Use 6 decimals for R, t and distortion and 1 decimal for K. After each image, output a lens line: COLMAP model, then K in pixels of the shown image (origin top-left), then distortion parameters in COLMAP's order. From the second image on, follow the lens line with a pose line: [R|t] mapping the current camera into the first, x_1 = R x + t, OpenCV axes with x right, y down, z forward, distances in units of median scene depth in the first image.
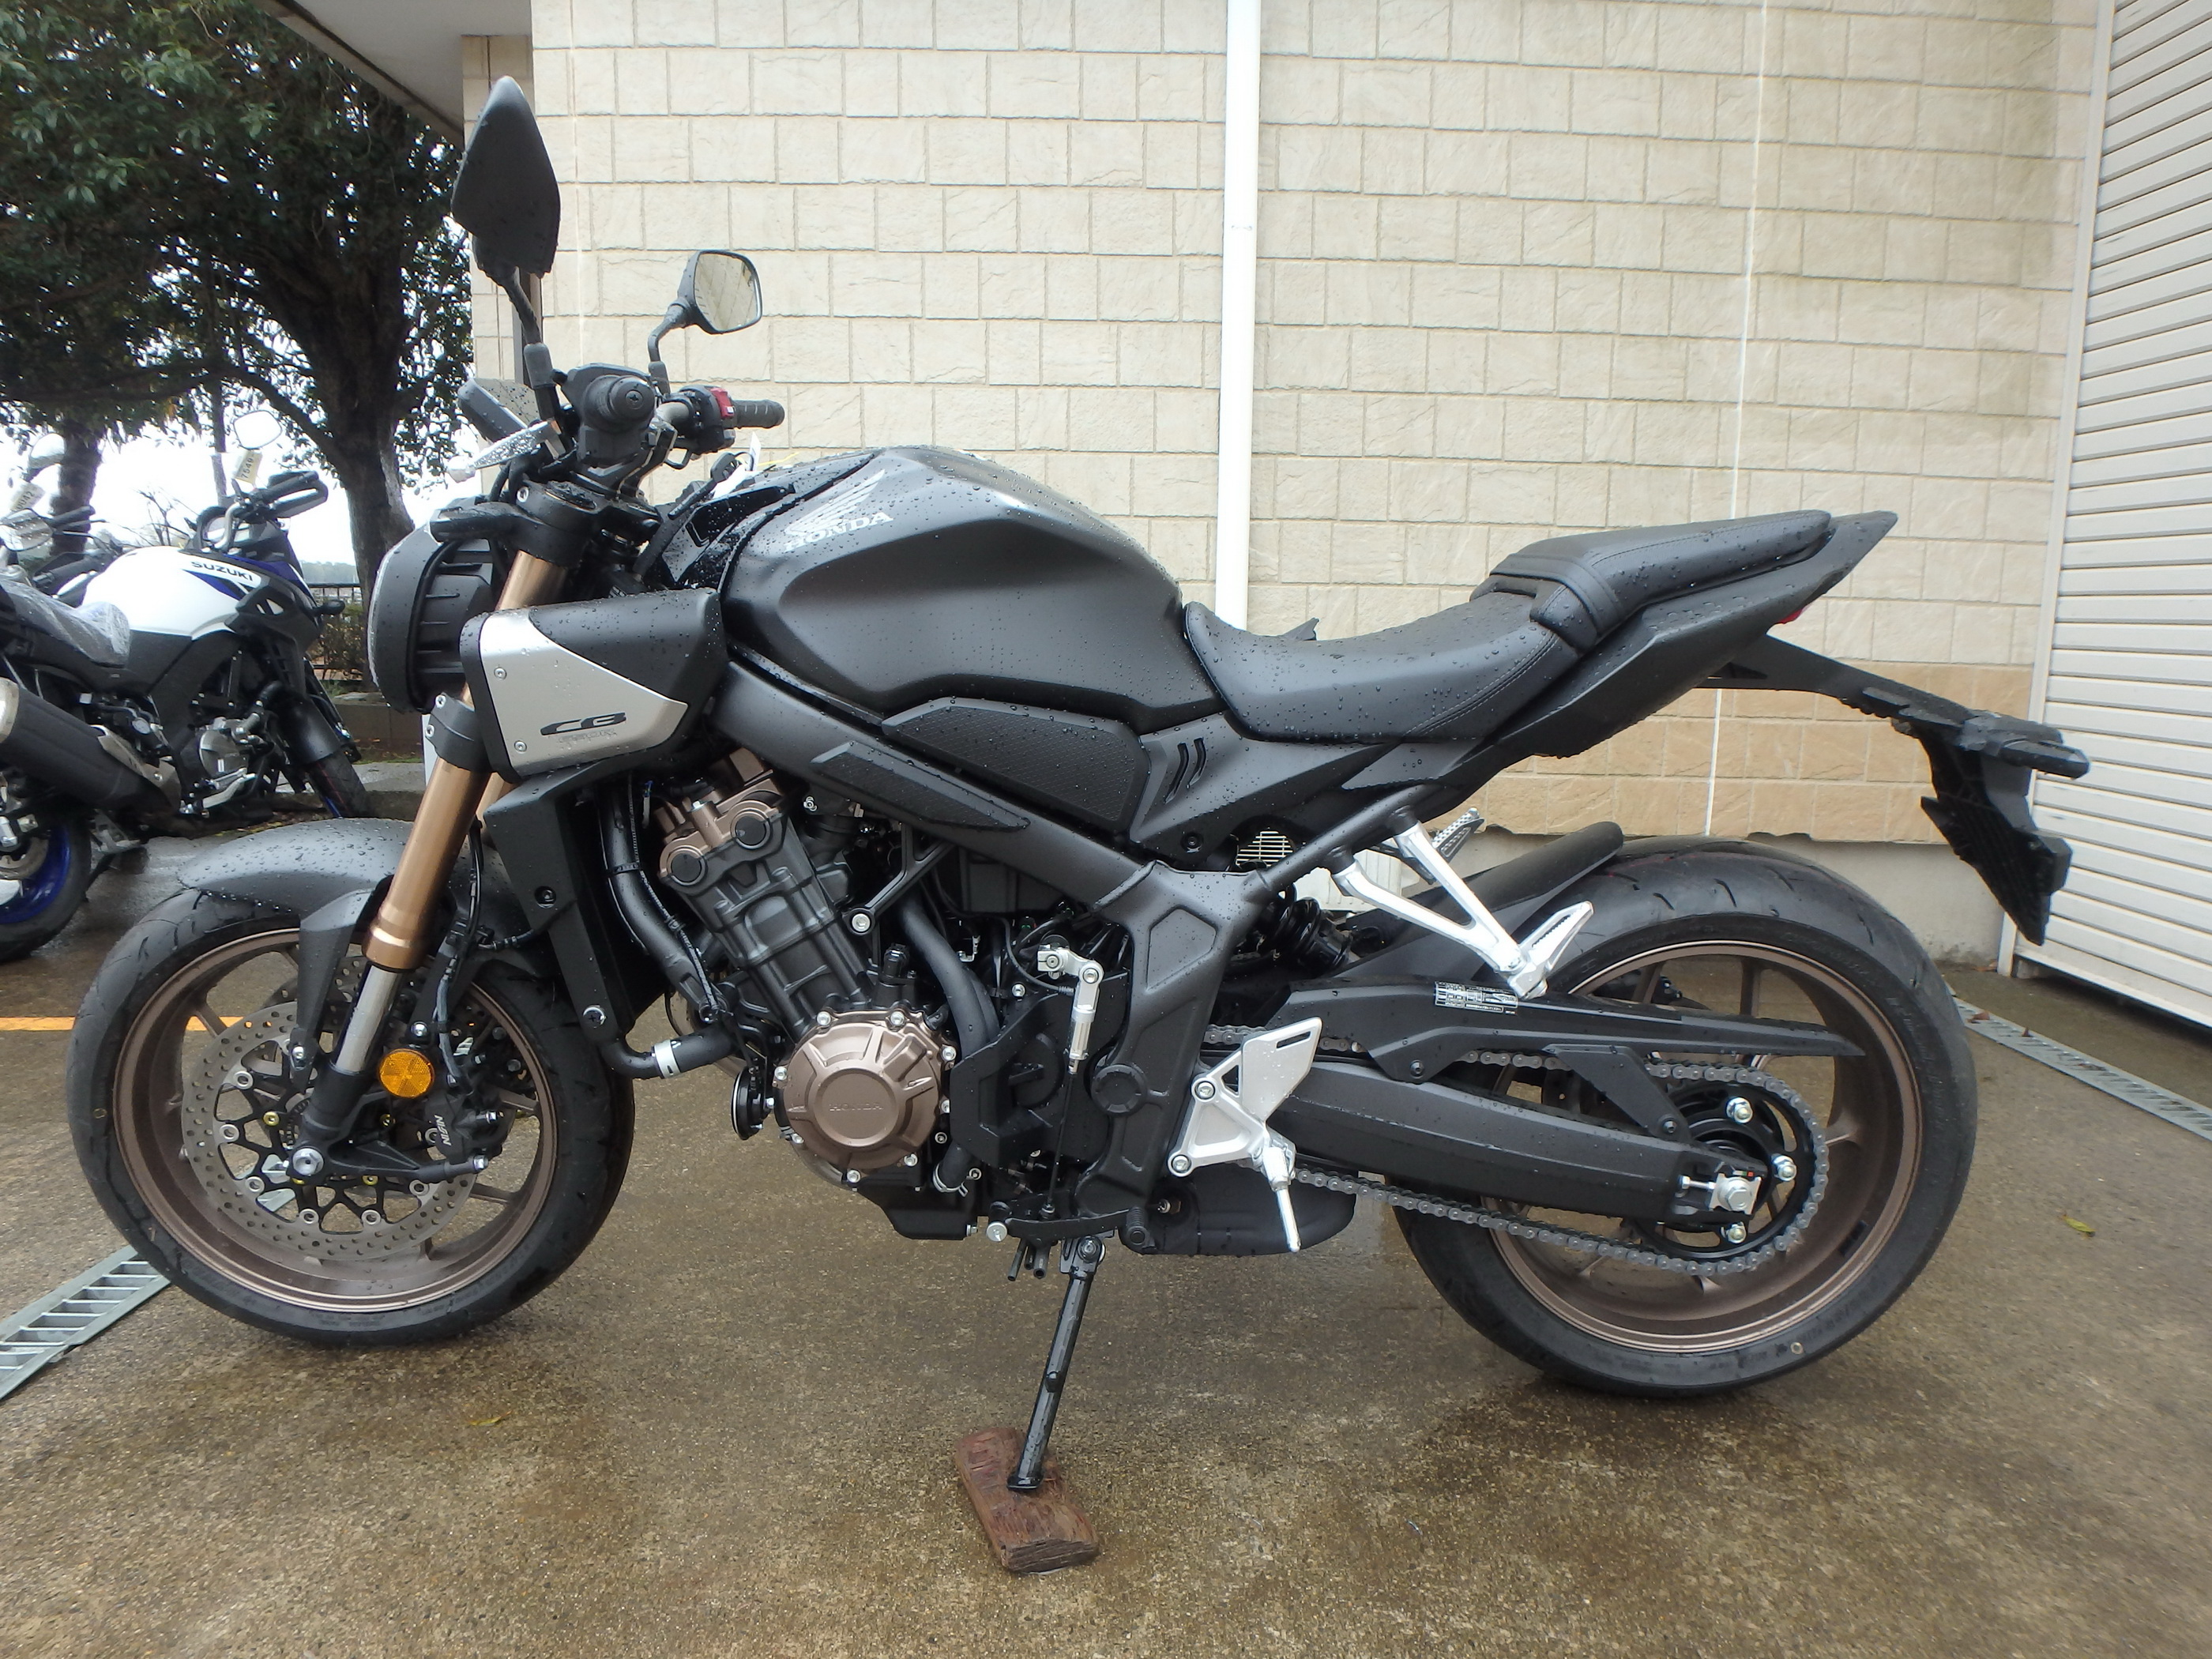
lens RADIAL K [[1347.2, 0, 1113.0], [0, 1347.2, 830.1], [0, 0, 1]] dist [-0.034651, 0.000238]
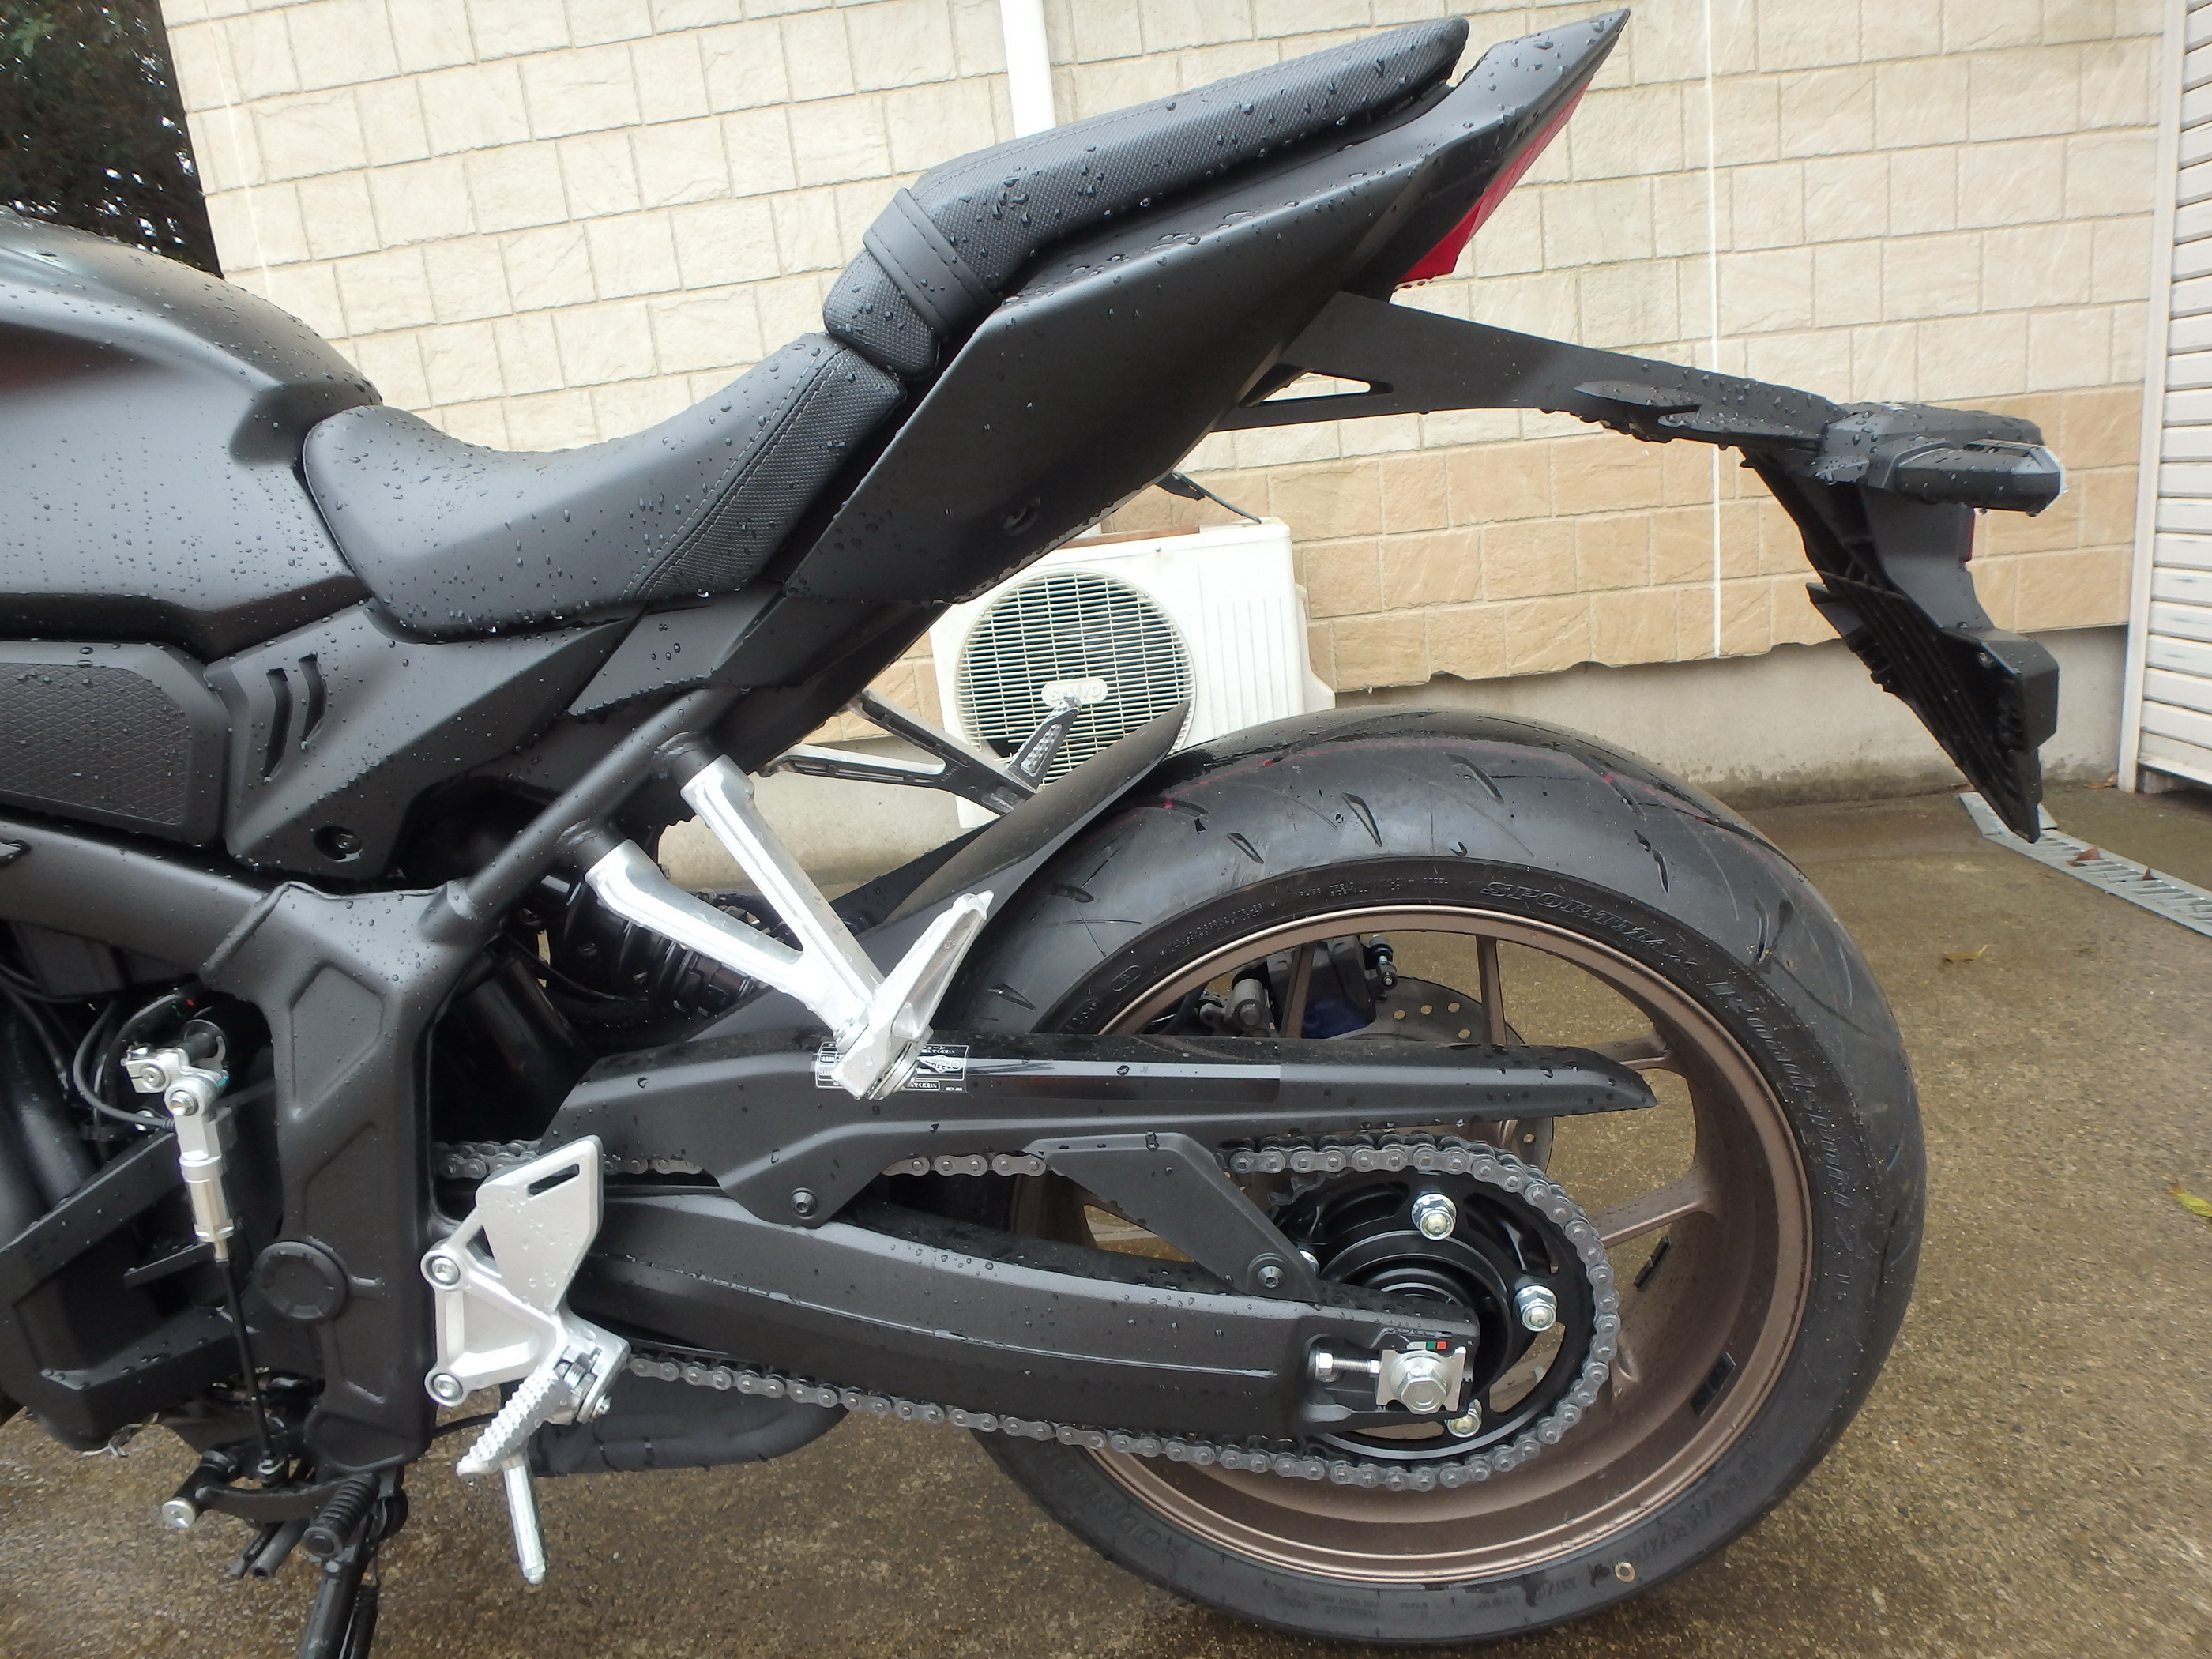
lens RADIAL K [[1353.1, 0, 1127.8], [0, 1353.1, 820.4], [0, 0, 1]] dist [-0.043548, 0.013981]
pose [[0.990491, -0.104936, -0.088975, 0.390013], [0.112206, 0.990372, 0.081075, -0.005980], [0.079611, -0.090288, 0.992729, 0.440821]]
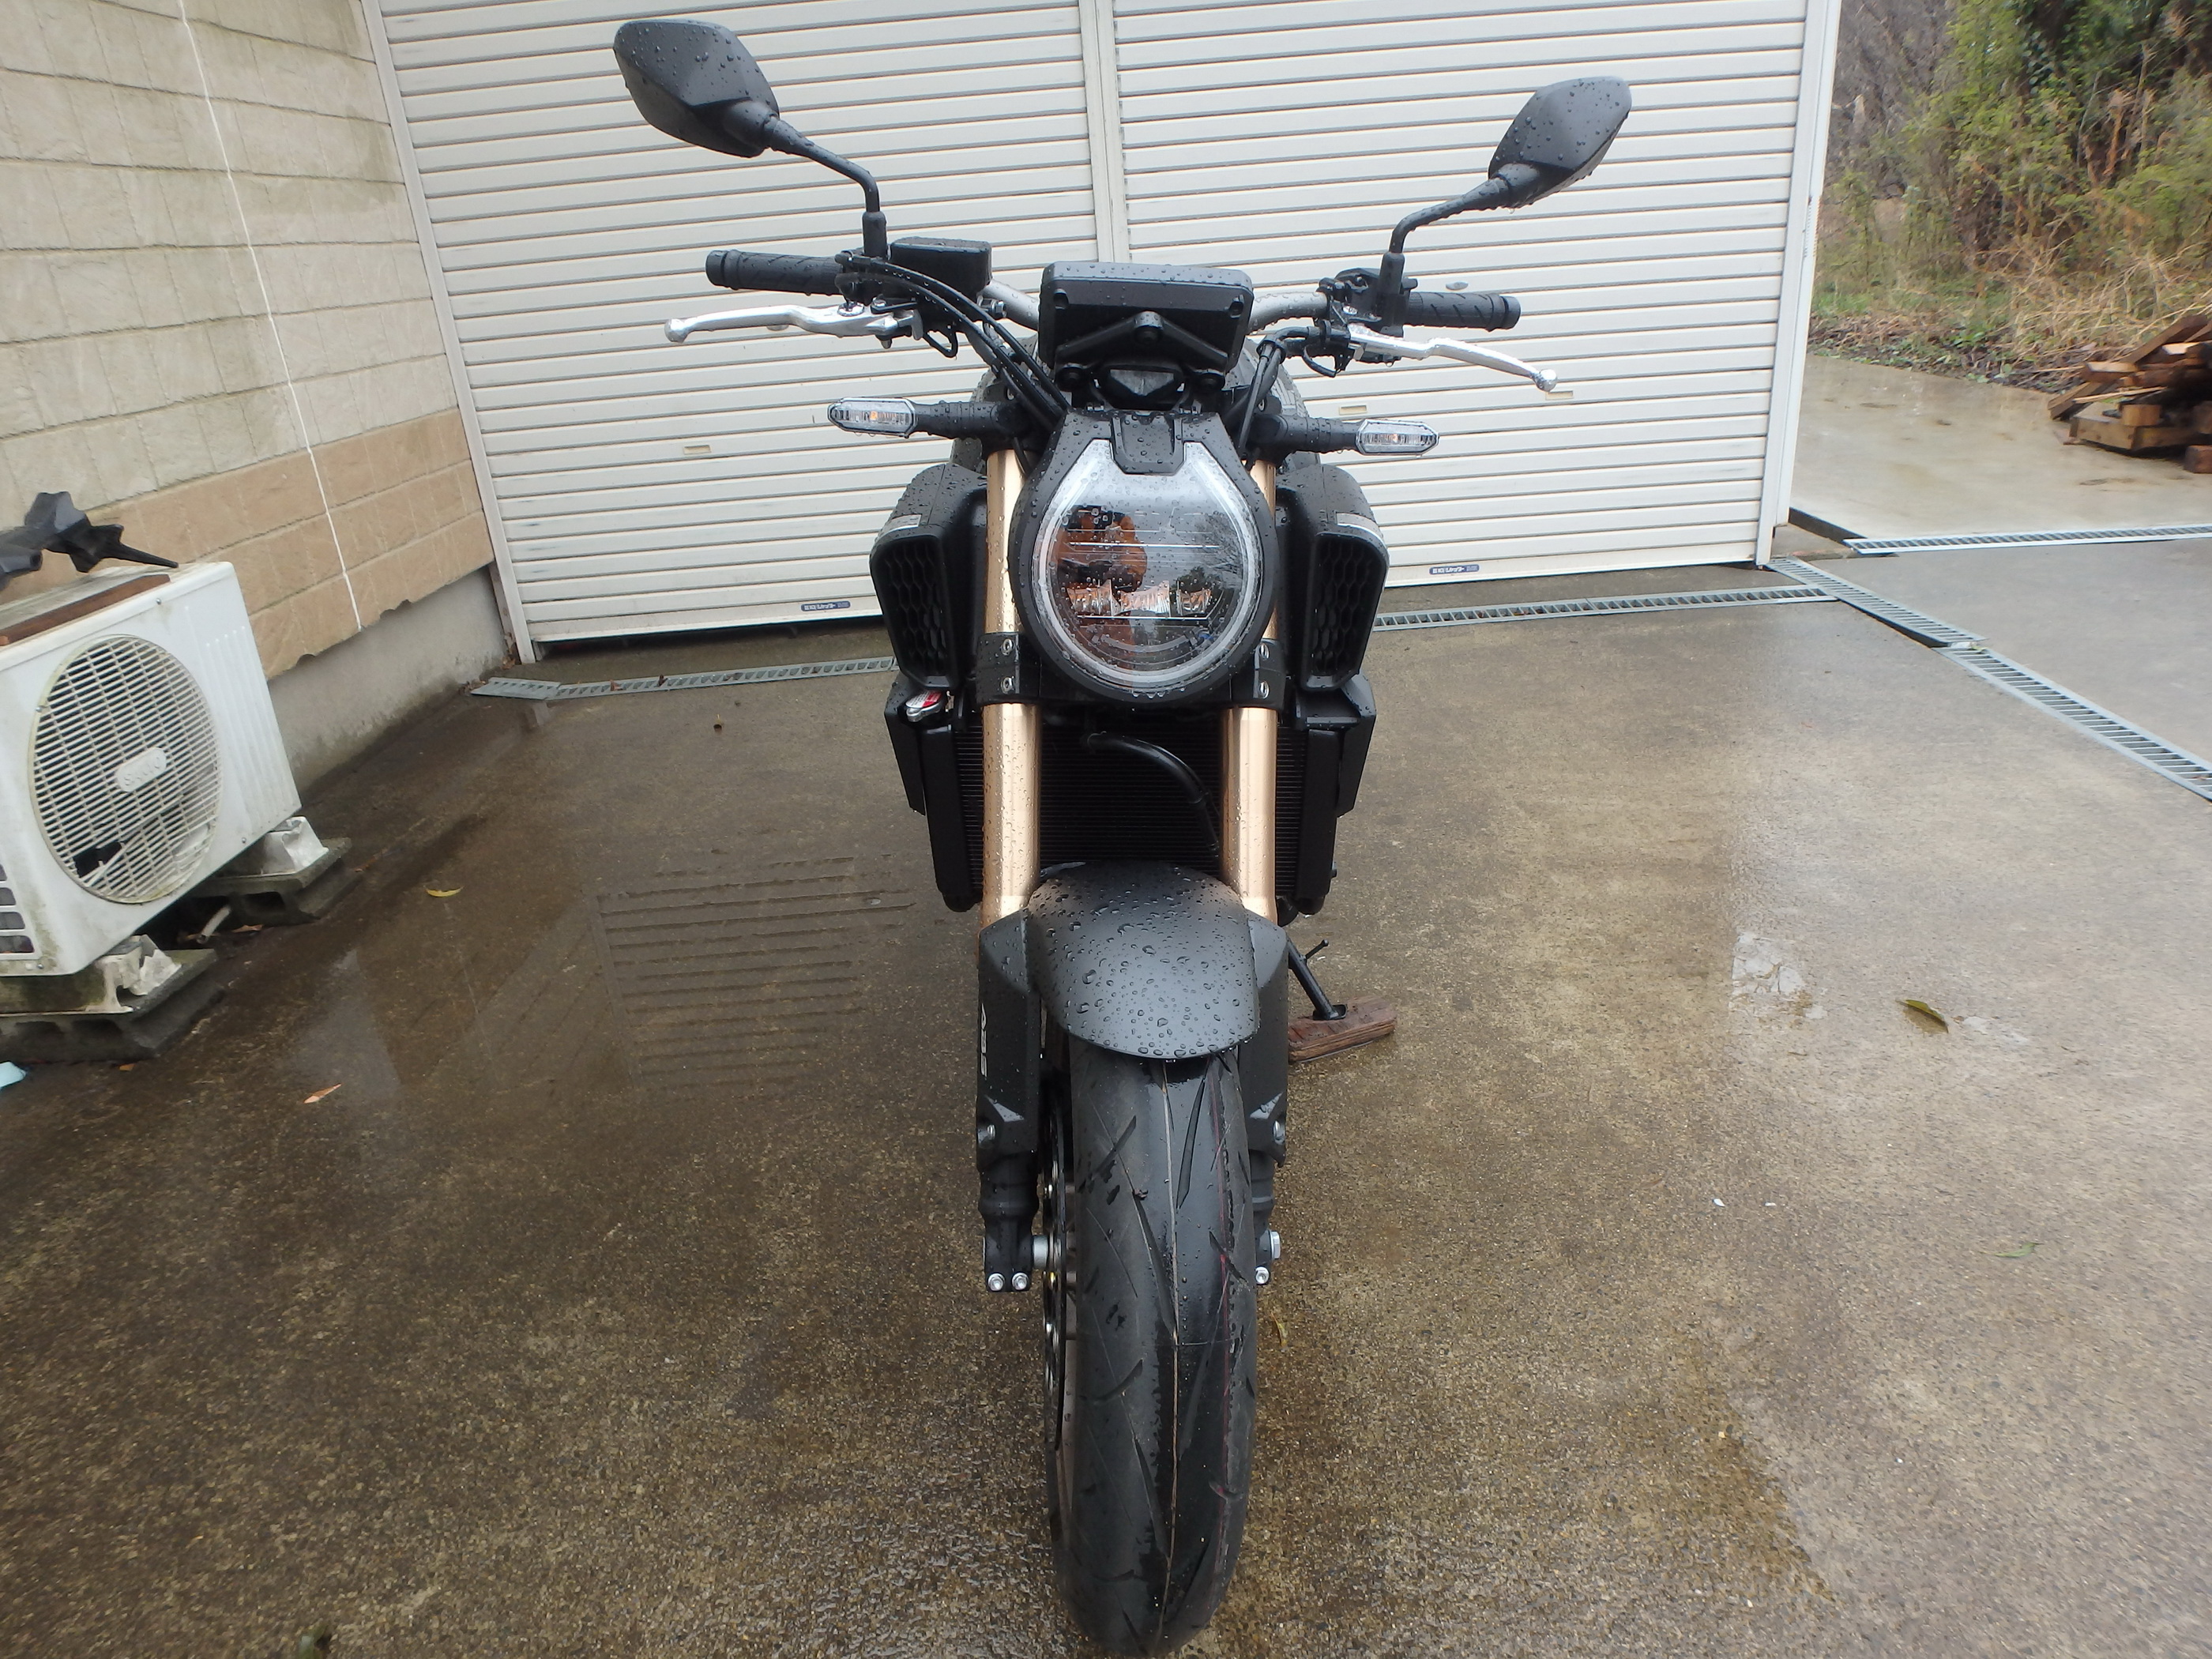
lens RADIAL K [[1367.0, 0, 1118.8], [0, 1367.0, 854.4], [0, 0, 1]] dist [-0.059656, 0.018037]
pose [[0.029162, -0.438236, 0.898387, -1.245703], [0.229020, 0.877790, 0.420754, -0.346450], [-0.972985, 0.193479, 0.125963, 0.876922]]
